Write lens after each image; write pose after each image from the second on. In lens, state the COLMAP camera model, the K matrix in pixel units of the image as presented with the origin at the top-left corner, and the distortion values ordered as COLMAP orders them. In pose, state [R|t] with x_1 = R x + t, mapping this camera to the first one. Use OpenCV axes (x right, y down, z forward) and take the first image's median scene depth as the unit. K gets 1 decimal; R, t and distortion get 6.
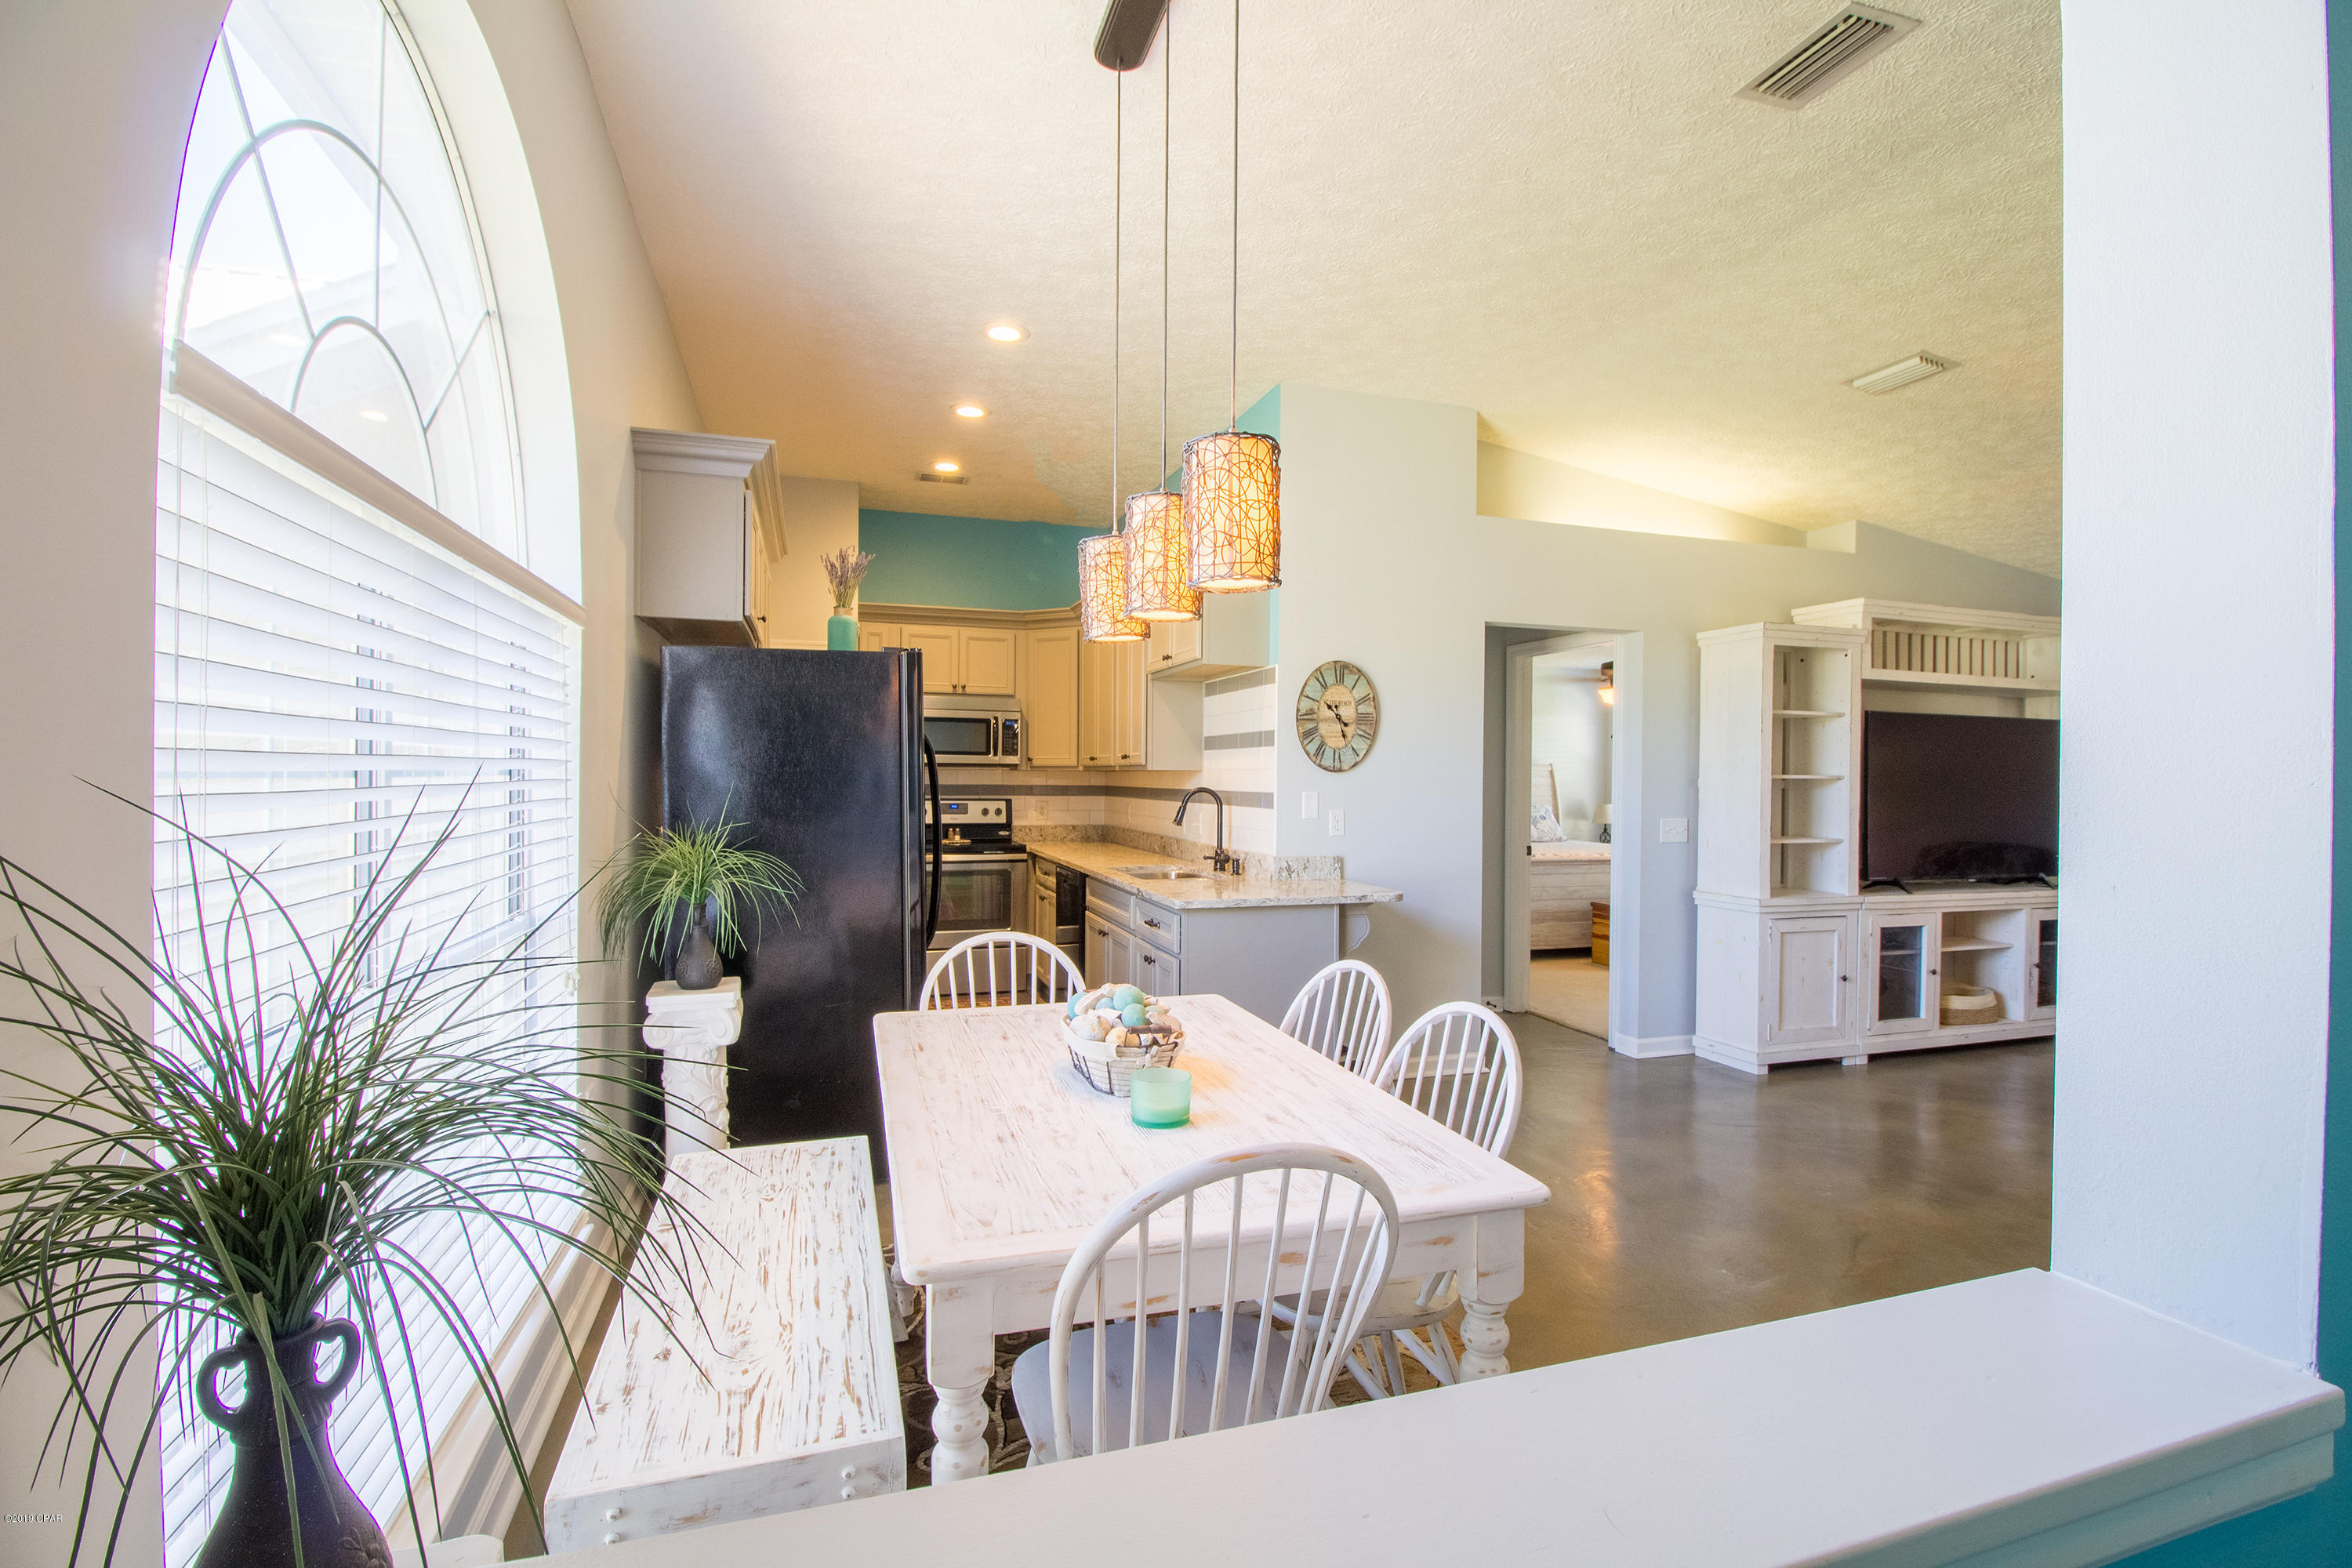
lens RADIAL K [[1088.2, 0, 1185.1], [0, 1088.2, 782.4], [0, 0, 1]] dist [0.000841, -0.014065]
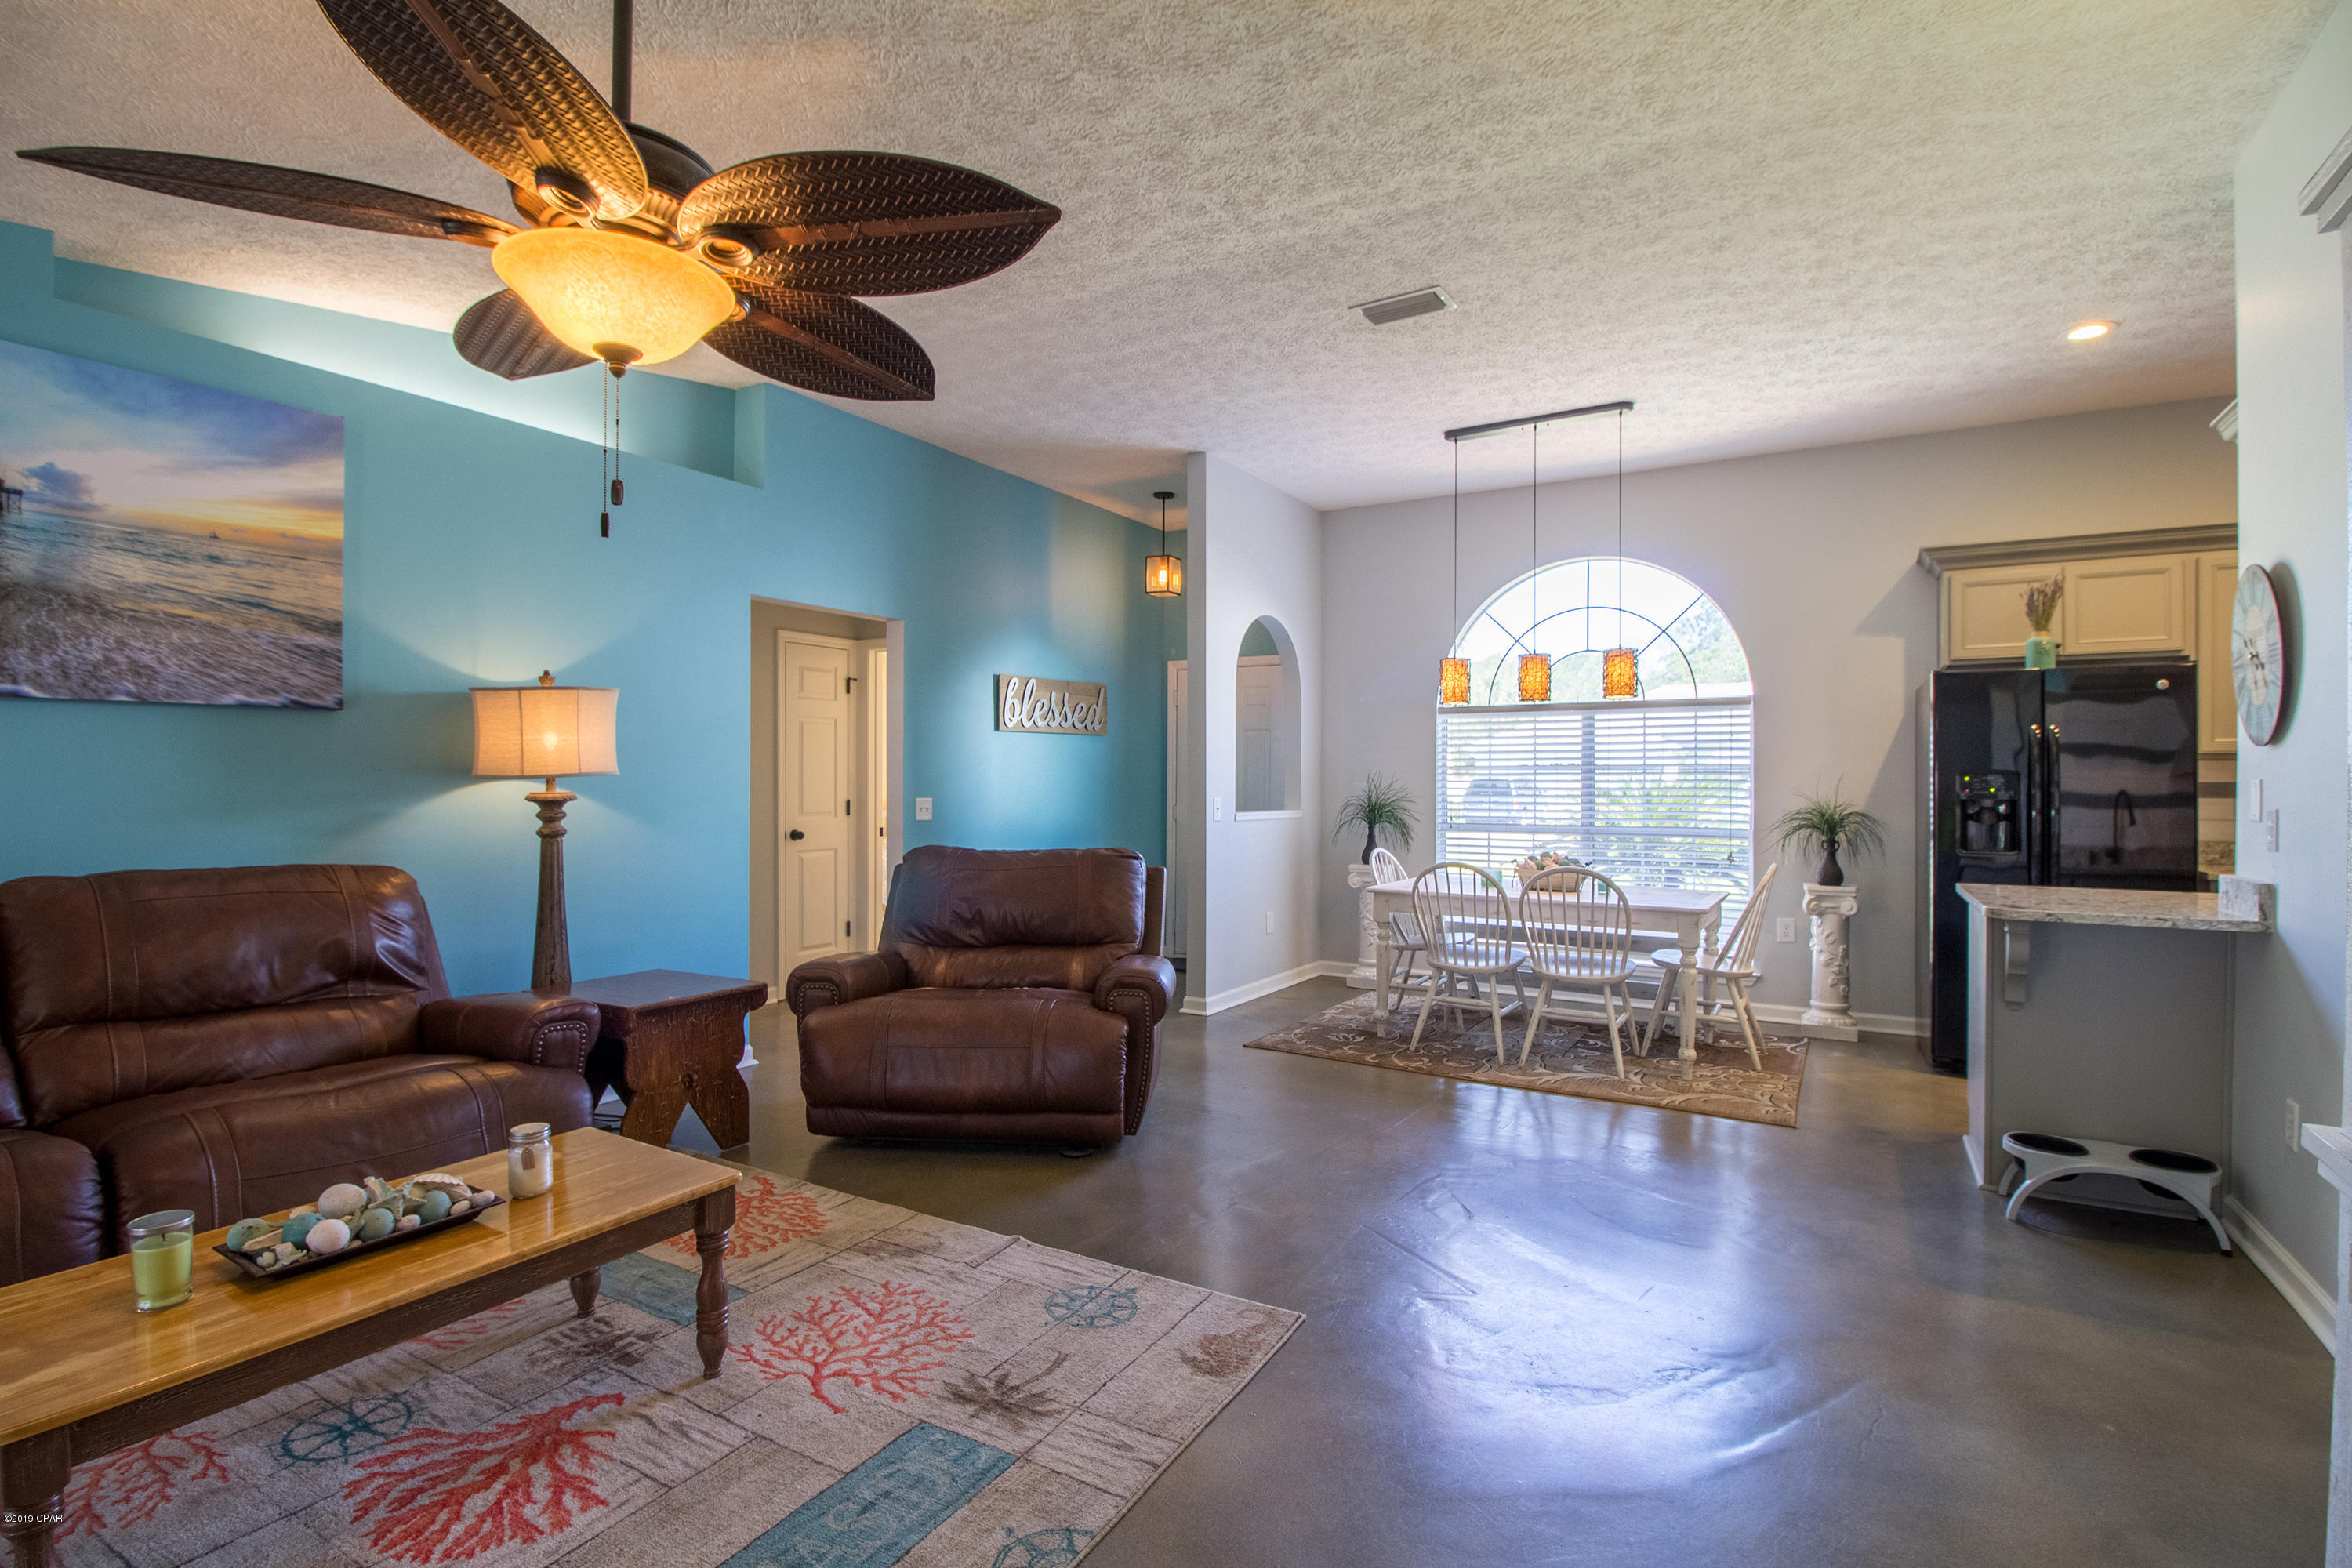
lens RADIAL K [[1088.2, 0, 1185.1], [0, 1088.2, 782.4], [0, 0, 1]] dist [0.000841, -0.014065]
pose [[-0.756014, -0.010848, -0.654466, 0.890494], [-0.014170, 0.999900, -0.000206, 0.017420], [0.654402, 0.009118, -0.756091, 0.951346]]
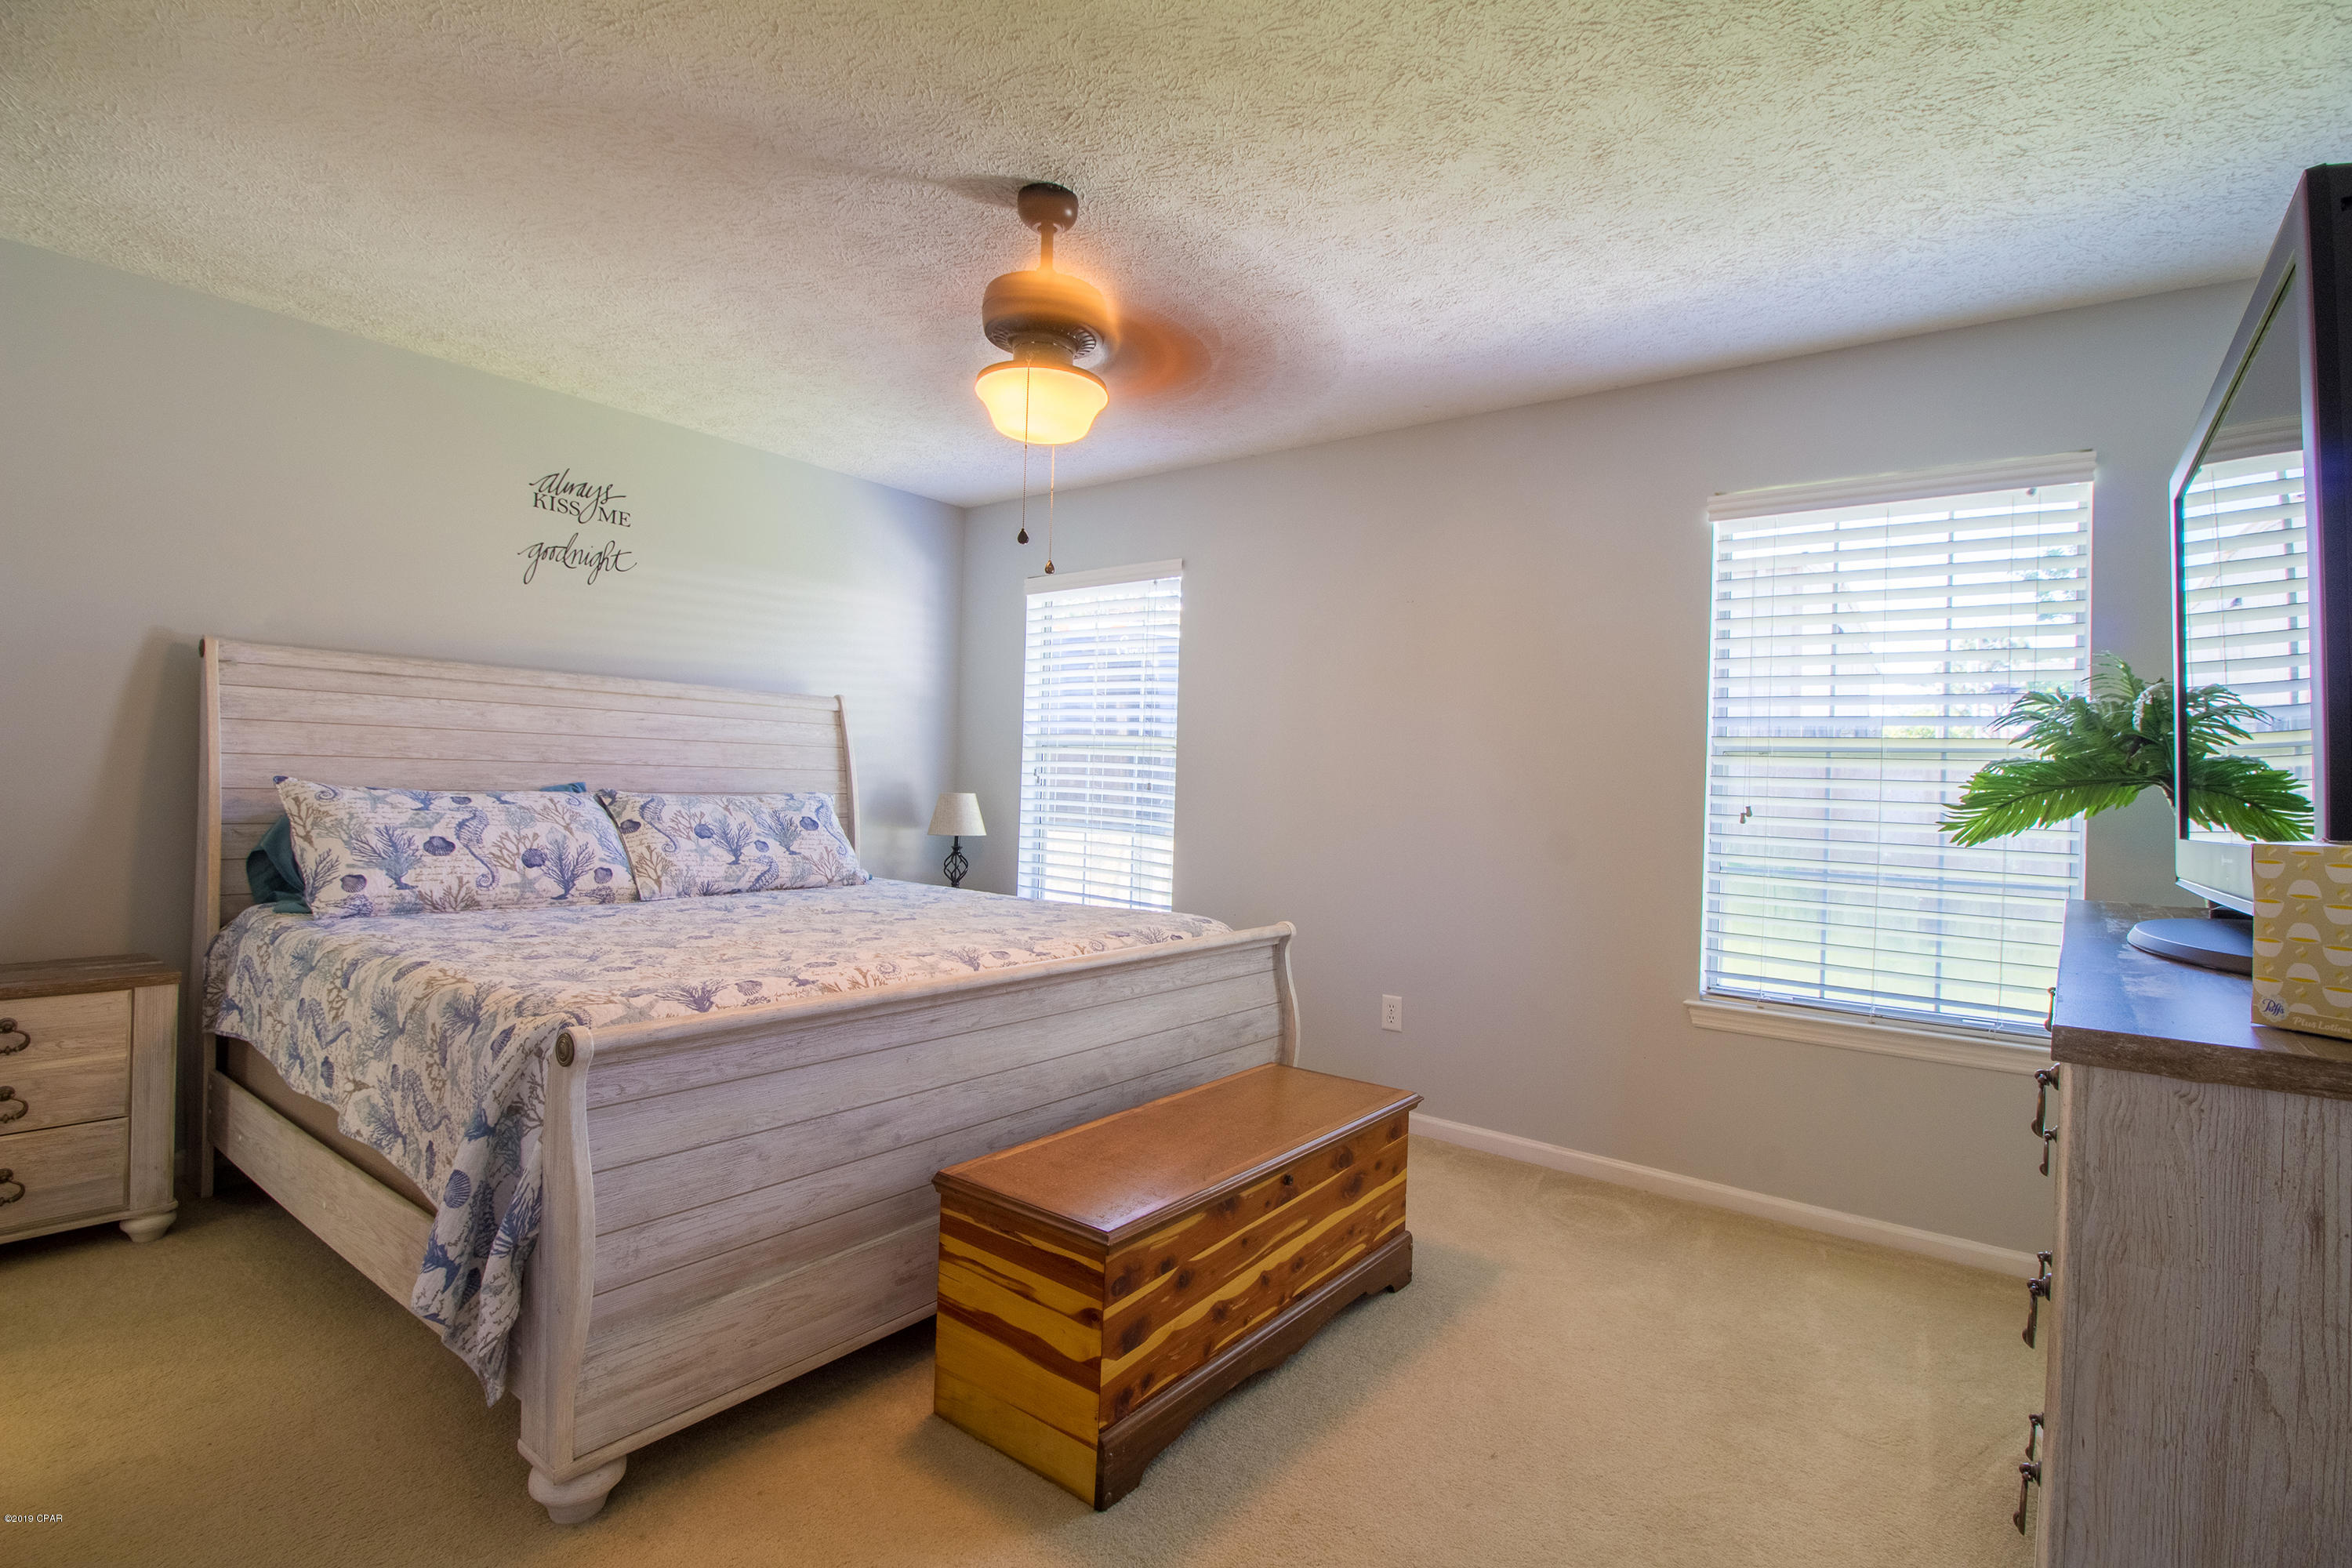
lens RADIAL K [[1088.2, 0, 1185.1], [0, 1088.2, 782.4], [0, 0, 1]] dist [0.000841, -0.014065]
pose [[0.824499, 0.017890, 0.565580, 0.412365], [-0.018345, 0.999820, -0.004881, 0.032342], [-0.565565, -0.006351, 0.824679, 1.134682]]
